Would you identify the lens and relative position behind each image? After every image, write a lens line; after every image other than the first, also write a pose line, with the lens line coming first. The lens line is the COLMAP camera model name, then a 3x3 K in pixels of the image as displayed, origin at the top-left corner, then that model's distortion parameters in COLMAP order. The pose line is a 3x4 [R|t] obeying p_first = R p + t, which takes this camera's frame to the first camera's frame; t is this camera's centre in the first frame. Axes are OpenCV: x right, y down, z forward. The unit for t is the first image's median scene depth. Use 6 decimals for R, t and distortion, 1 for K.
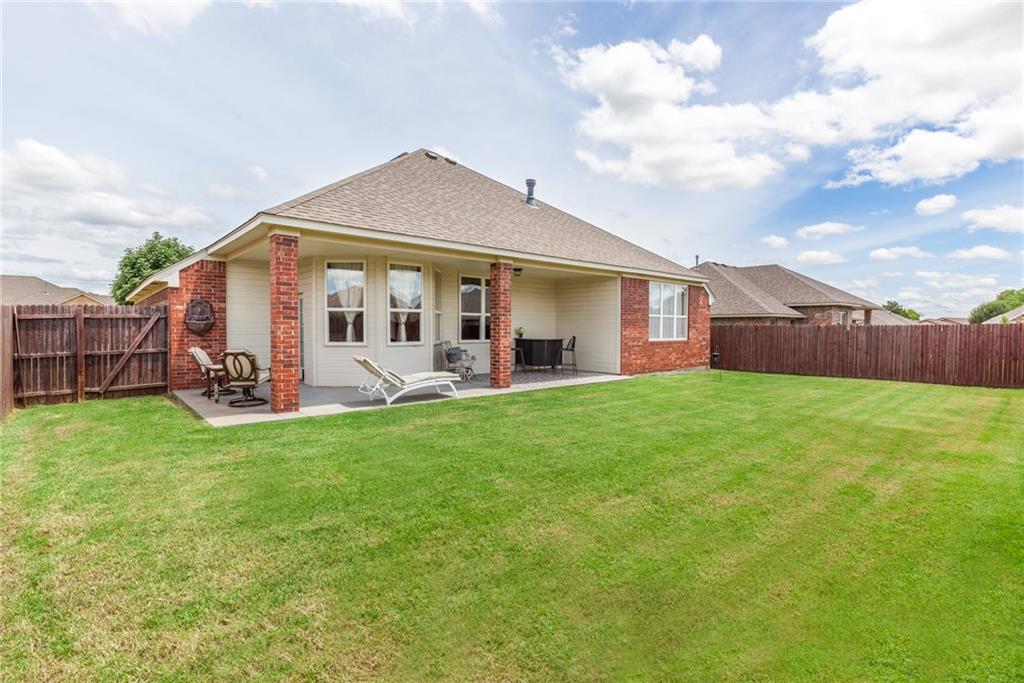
lens RADIAL K [[471.9, 0, 512.4], [0, 471.9, 340.5], [0, 0, 1]] dist [-0.000457, -0.000053]
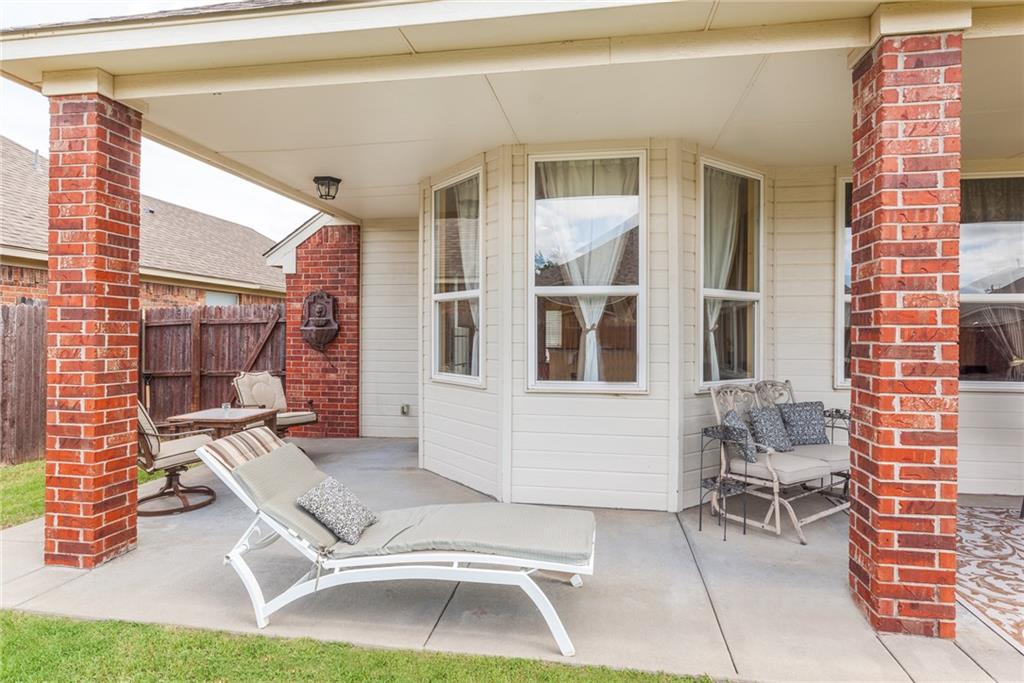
lens RADIAL K [[576.5, 0, 512.4], [0, 576.5, 337.0], [0, 0, 1]] dist [0.007116, 0.001494]
pose [[0.624498, 0.003726, -0.781018, 0.074563], [-0.024607, 0.999586, -0.014907, -0.023372], [0.780639, 0.028528, 0.624331, 0.723929]]
